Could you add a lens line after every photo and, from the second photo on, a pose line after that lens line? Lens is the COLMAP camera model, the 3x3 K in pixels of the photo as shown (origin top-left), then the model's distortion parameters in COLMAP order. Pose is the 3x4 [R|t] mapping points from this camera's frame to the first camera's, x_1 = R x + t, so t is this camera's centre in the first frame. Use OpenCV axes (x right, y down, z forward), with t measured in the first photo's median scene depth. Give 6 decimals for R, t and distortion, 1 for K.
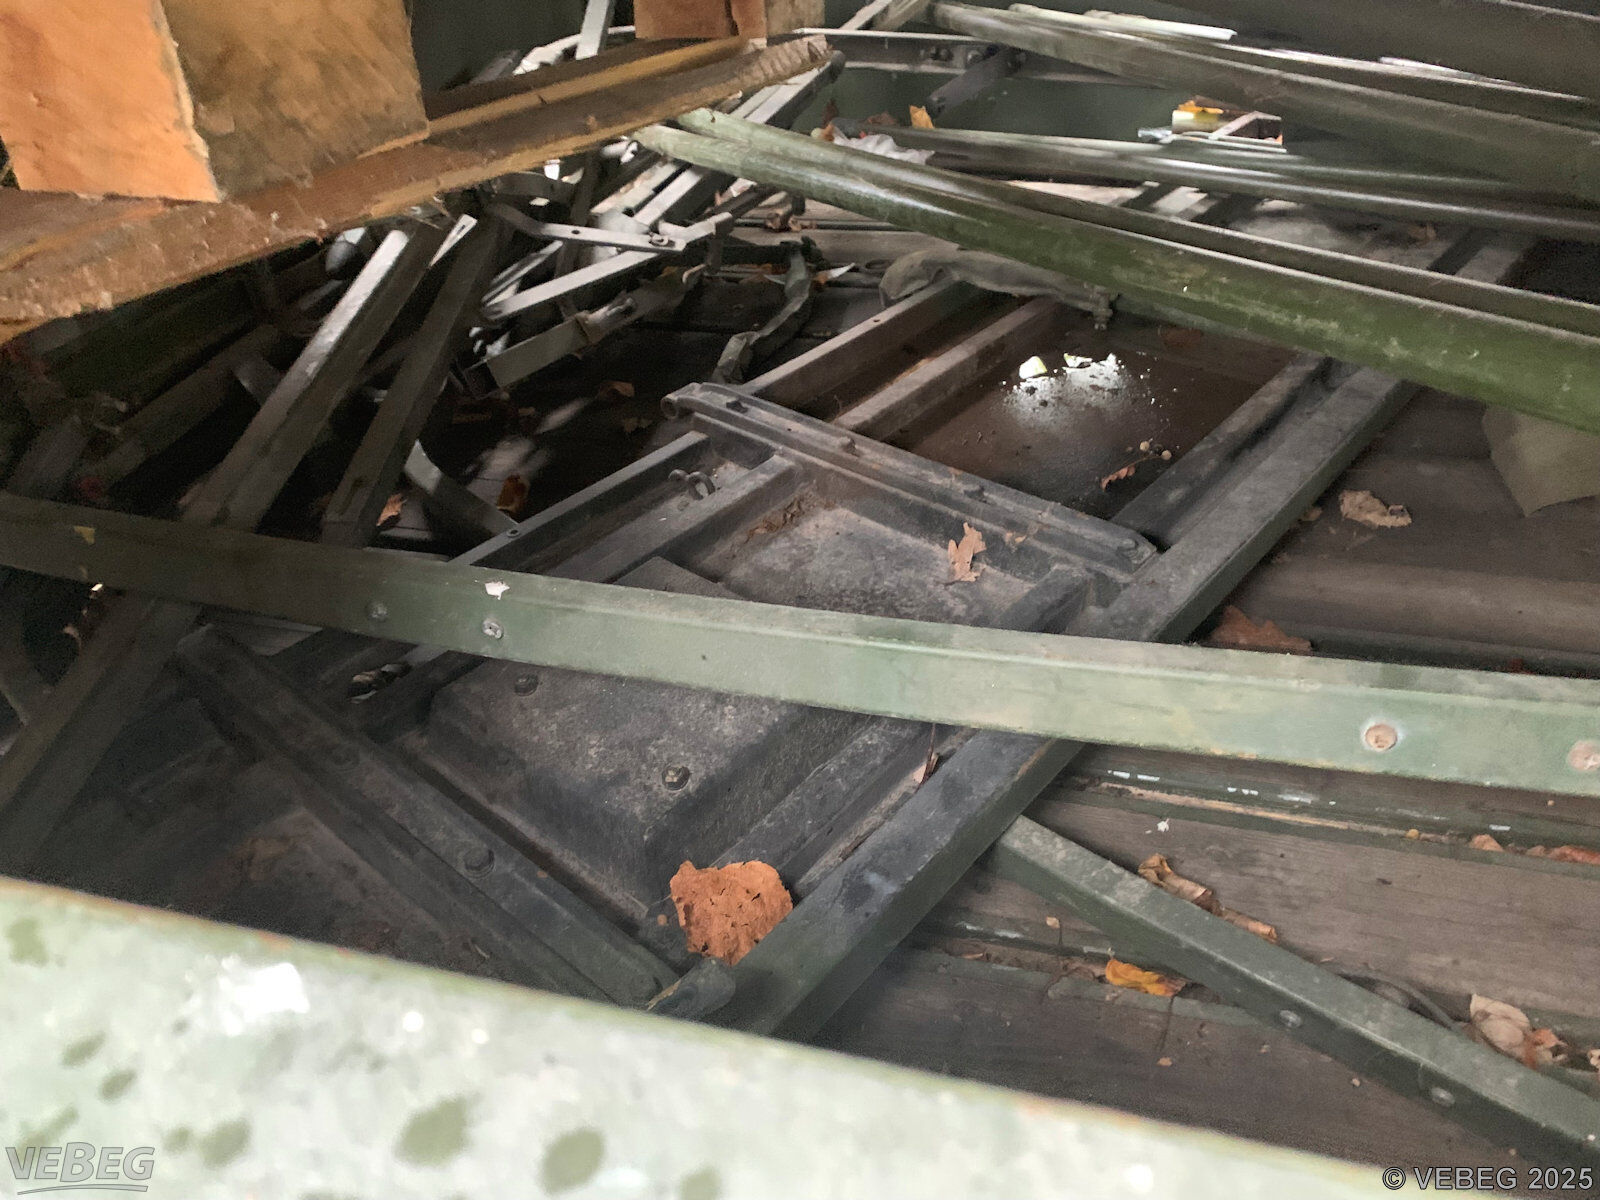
lens RADIAL K [[1242.8, 0, 792.5], [0, 1242.8, 600.2], [0, 0, 1]] dist [0.034818, -0.041217]
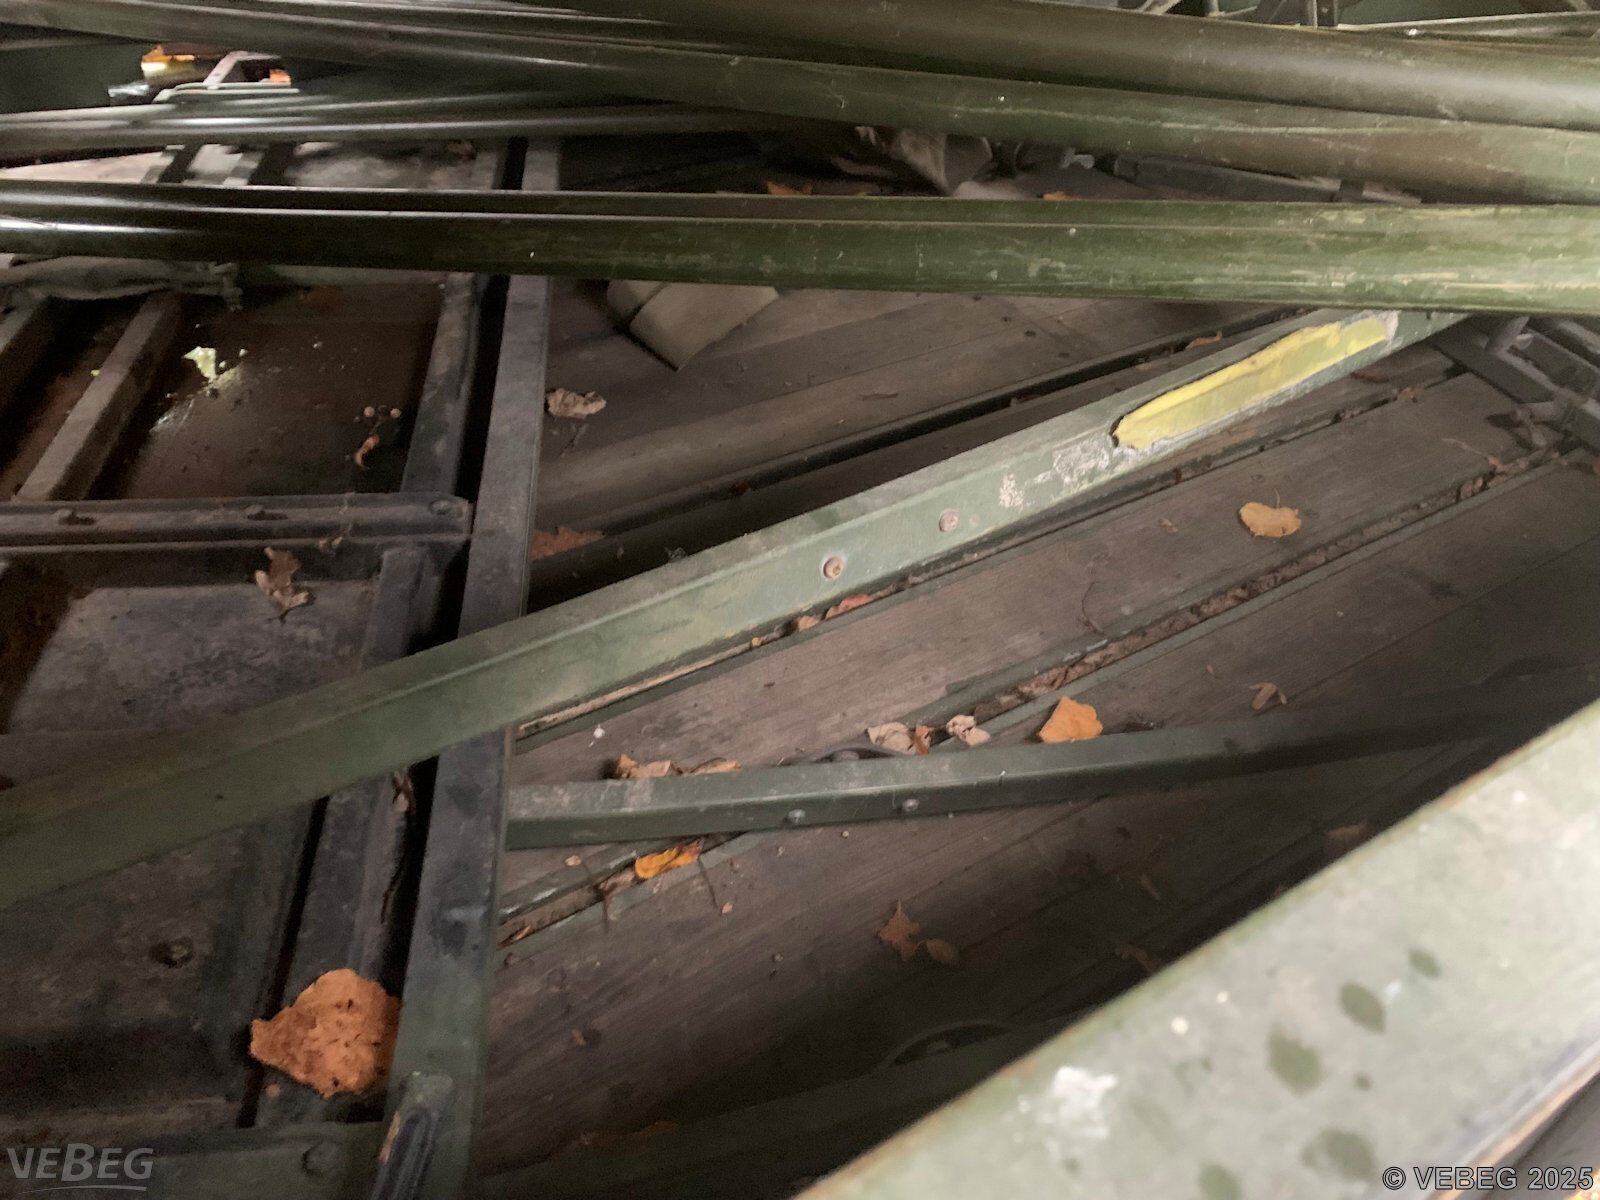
lens RADIAL K [[1242.8, 0, 792.5], [0, 1242.8, 600.2], [0, 0, 1]] dist [0.034818, -0.041217]
pose [[0.661887, -0.405723, 0.630313, -0.206278], [0.365685, 0.908783, 0.200967, -0.072872], [-0.654355, 0.097479, 0.749878, 0.057951]]
